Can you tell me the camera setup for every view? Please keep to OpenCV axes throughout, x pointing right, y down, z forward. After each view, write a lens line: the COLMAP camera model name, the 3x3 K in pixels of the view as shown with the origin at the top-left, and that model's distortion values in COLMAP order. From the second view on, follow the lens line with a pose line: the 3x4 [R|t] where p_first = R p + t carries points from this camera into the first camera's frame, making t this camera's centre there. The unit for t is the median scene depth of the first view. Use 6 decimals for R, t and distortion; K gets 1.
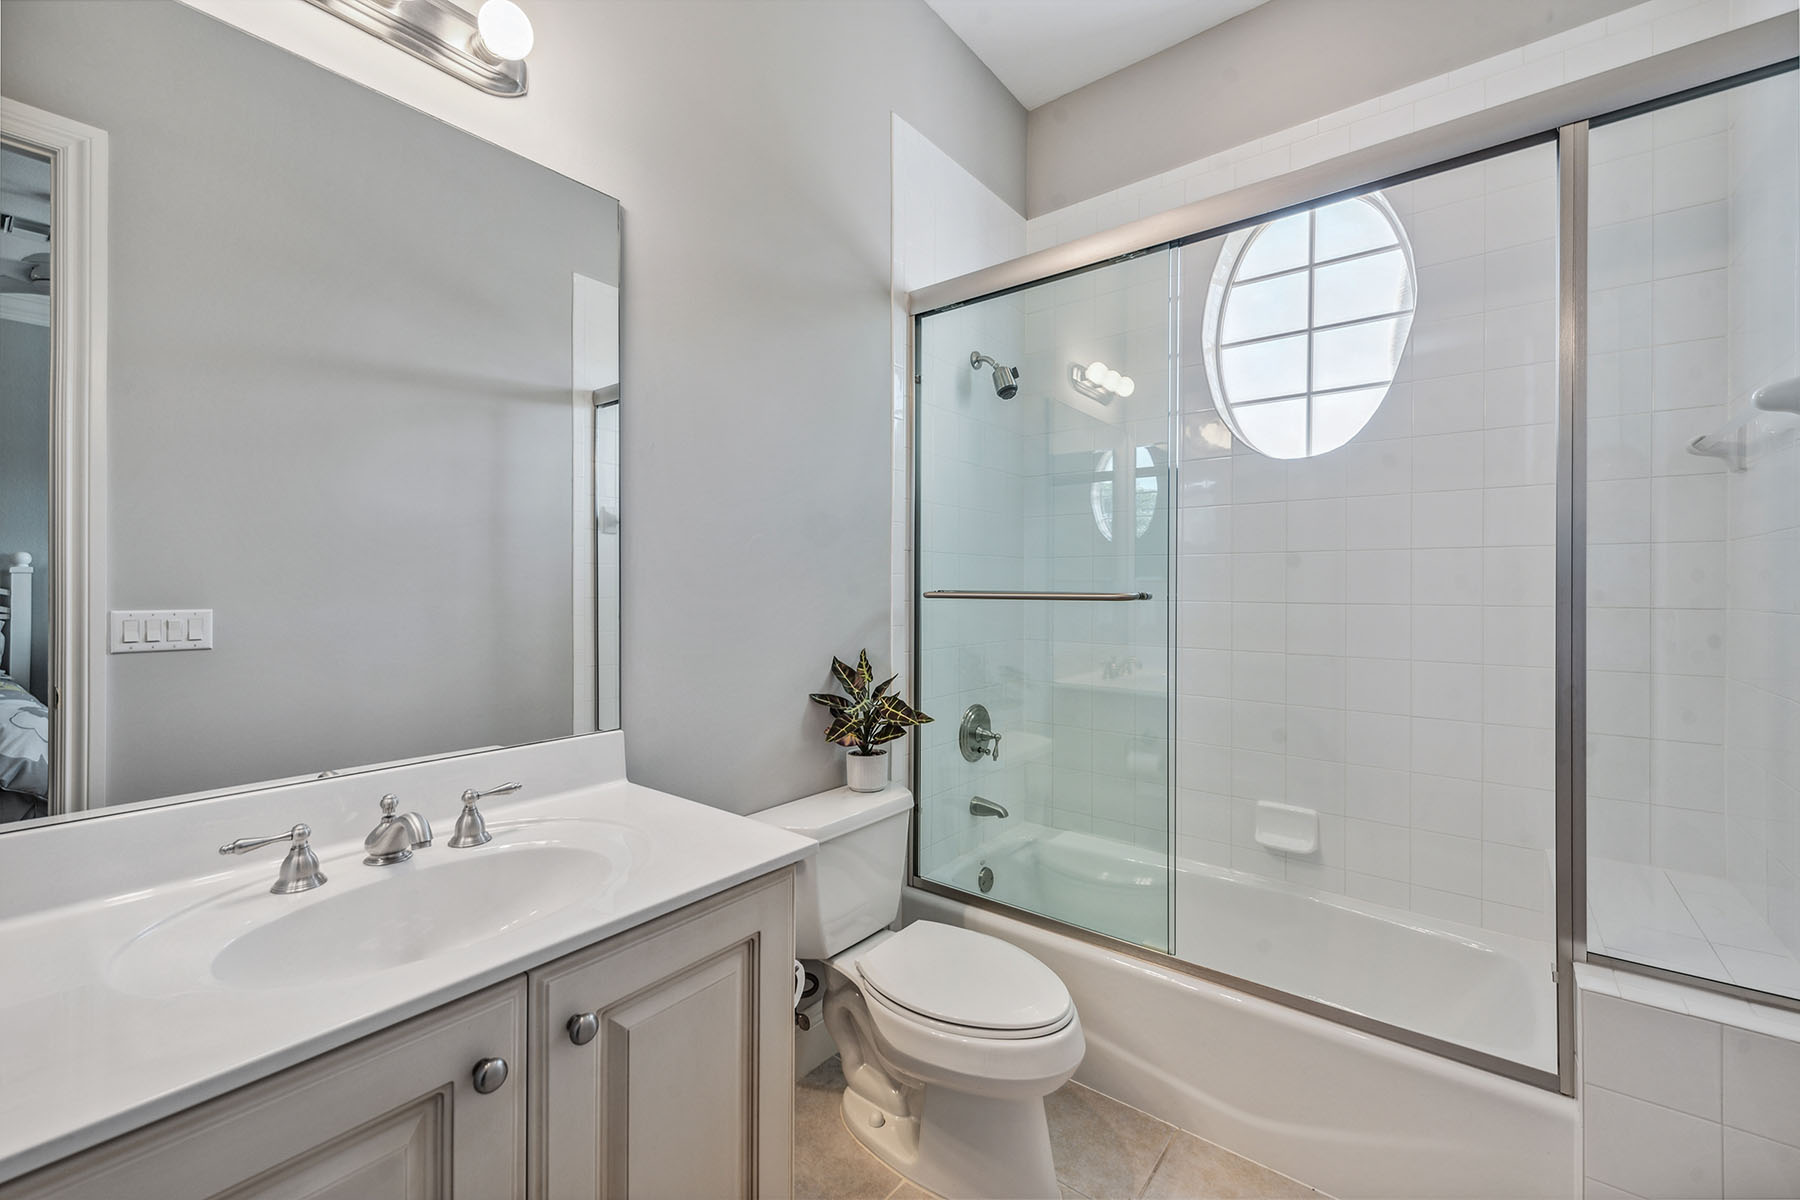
lens RADIAL K [[728.3, 0, 902.9], [0, 728.3, 593.8], [0, 0, 1]] dist [0.008627, -0.001740]
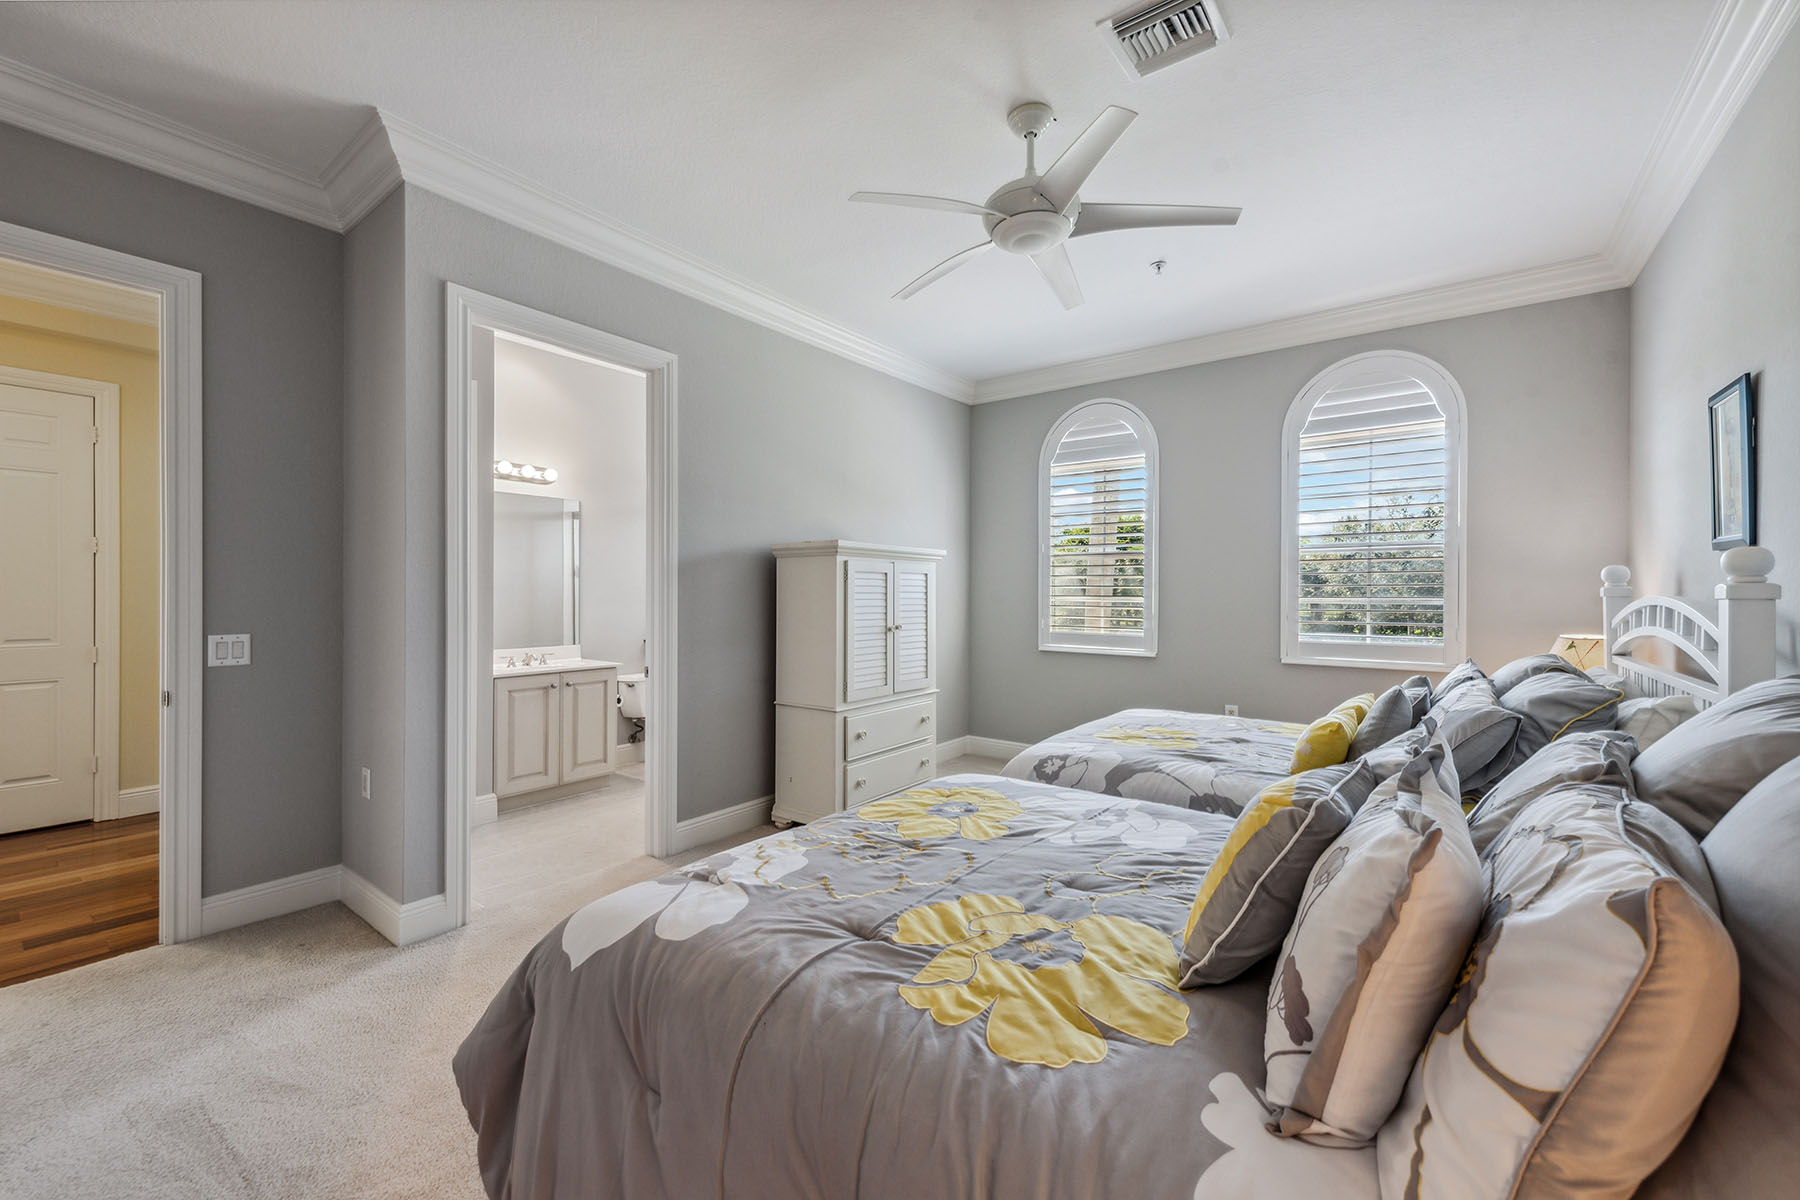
lens RADIAL K [[697.0, 0, 898.6], [0, 697.0, 598.2], [0, 0, 1]] dist [0.004361, 0.000006]
pose [[0.999428, 0.000554, 0.033818, 1.559440], [-0.000509, 0.999999, -0.001322, -0.054417], [-0.033818, 0.001304, 0.999427, -3.633113]]
